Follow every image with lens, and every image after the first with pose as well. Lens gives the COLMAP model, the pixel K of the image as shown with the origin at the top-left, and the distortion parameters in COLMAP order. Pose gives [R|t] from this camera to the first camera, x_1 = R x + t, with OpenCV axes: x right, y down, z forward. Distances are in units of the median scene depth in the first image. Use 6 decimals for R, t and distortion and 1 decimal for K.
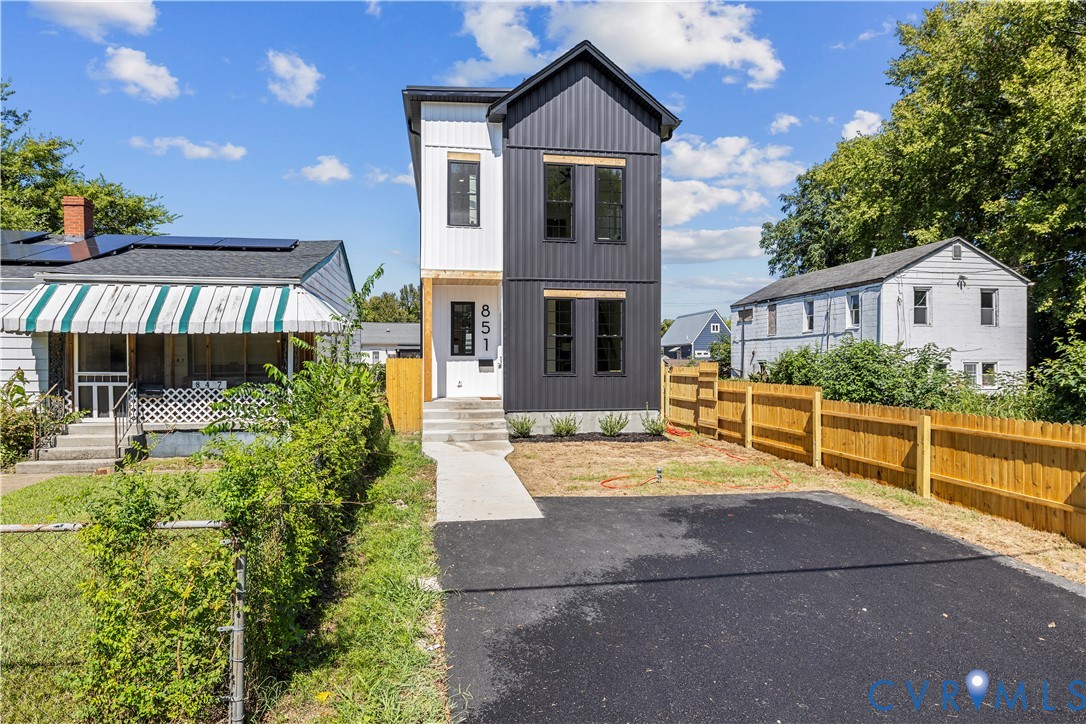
lens RADIAL K [[652.0, 0, 546.7], [0, 652.0, 363.3], [0, 0, 1]] dist [-0.002730, -0.002291]
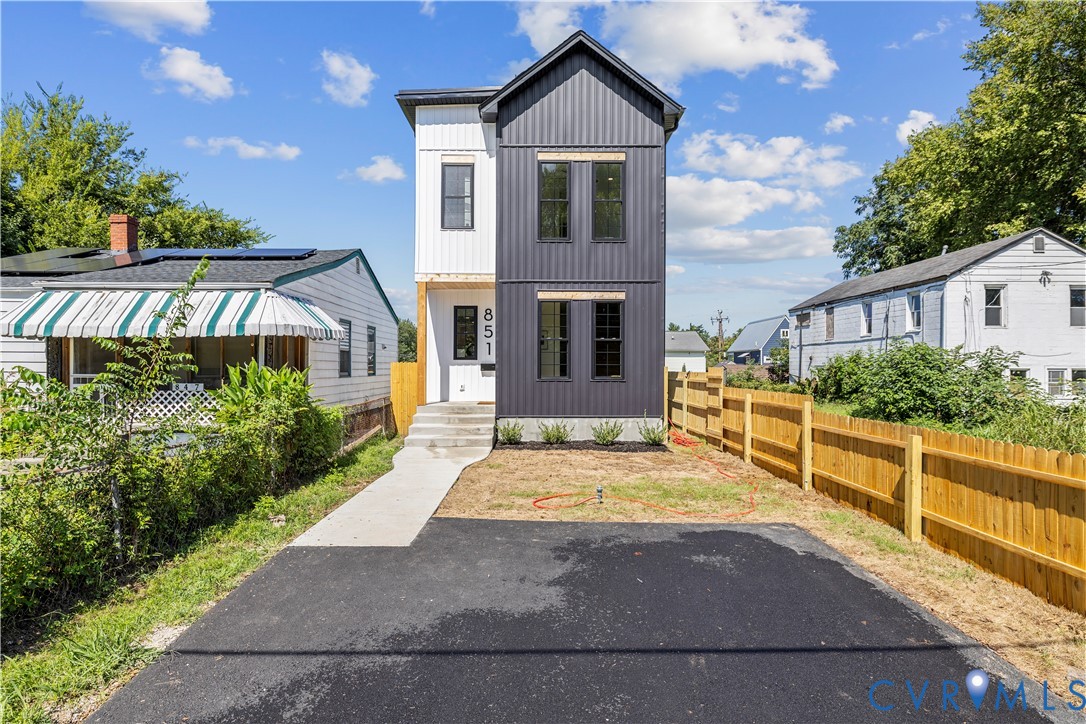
lens RADIAL K [[596.9, 0, 542.6], [0, 596.9, 364.2], [0, 0, 1]] dist [0.003119, -0.001493]
pose [[0.985997, 0.002060, -0.166751, 0.151072], [-0.003247, 0.999971, -0.006847, 0.000937], [0.166732, 0.007292, 0.985975, 0.126781]]
